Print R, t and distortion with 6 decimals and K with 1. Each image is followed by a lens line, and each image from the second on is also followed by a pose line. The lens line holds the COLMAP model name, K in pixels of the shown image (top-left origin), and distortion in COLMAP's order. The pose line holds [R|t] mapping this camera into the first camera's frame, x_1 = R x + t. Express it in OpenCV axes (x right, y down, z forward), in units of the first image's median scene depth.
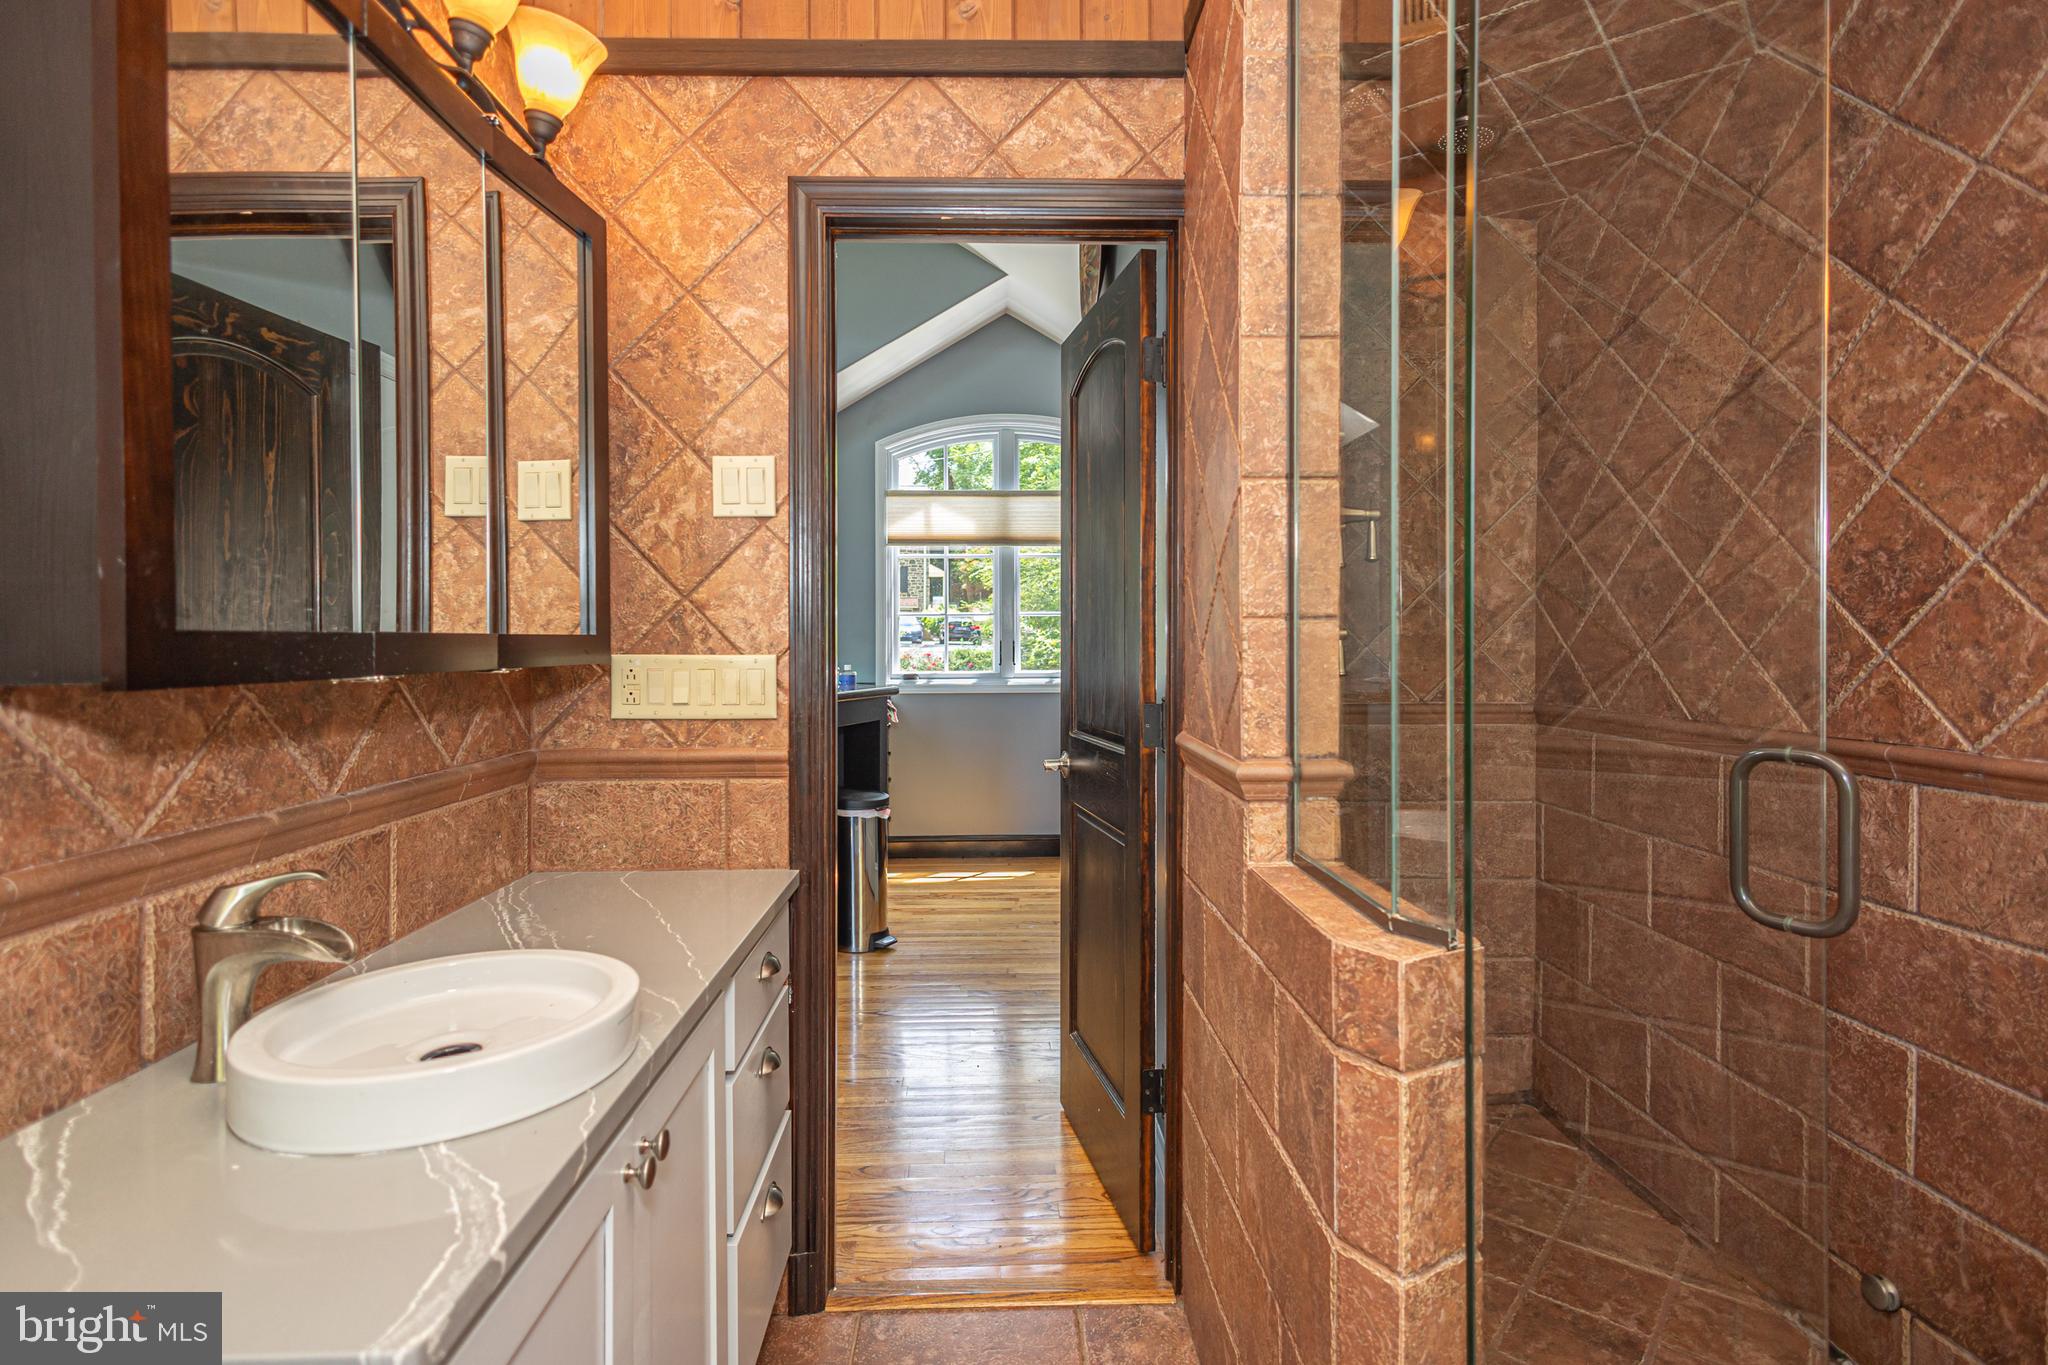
lens RADIAL K [[967.4, 0, 1013.0], [0, 967.4, 642.0], [0, 0, 1]] dist [0.007751, -0.003428]
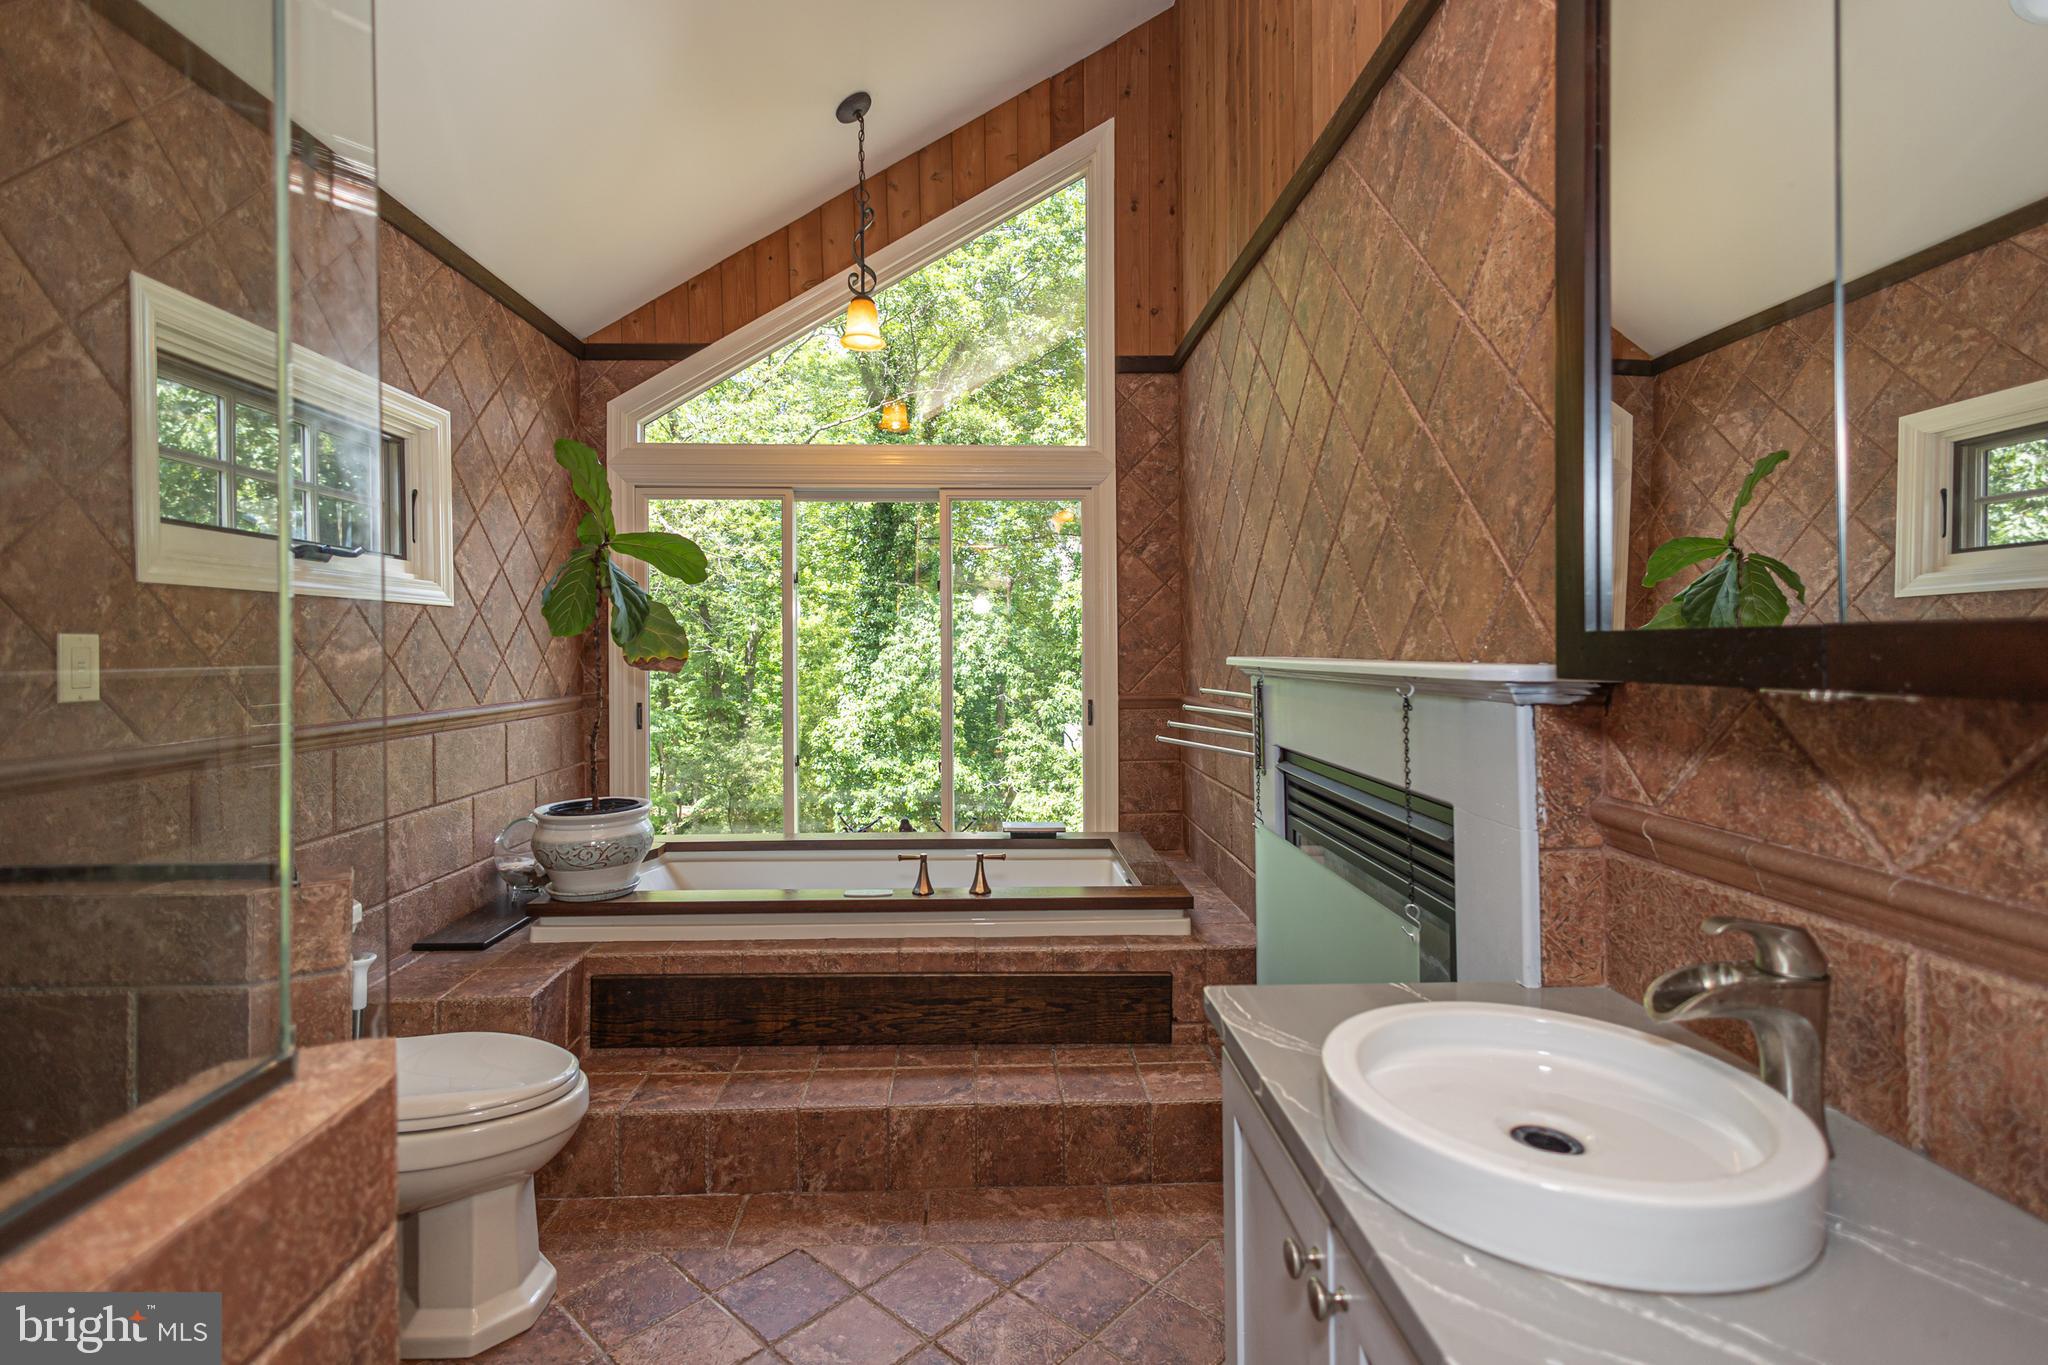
lens RADIAL K [[967.4, 0, 1023.1], [0, 967.4, 668.6], [0, 0, 1]] dist [0.007751, -0.003428]
pose [[-0.999961, 0.002741, -0.008437, -0.124020], [0.002560, 0.999769, 0.021356, 0.005670], [0.008493, 0.021333, -0.999736, 1.787009]]
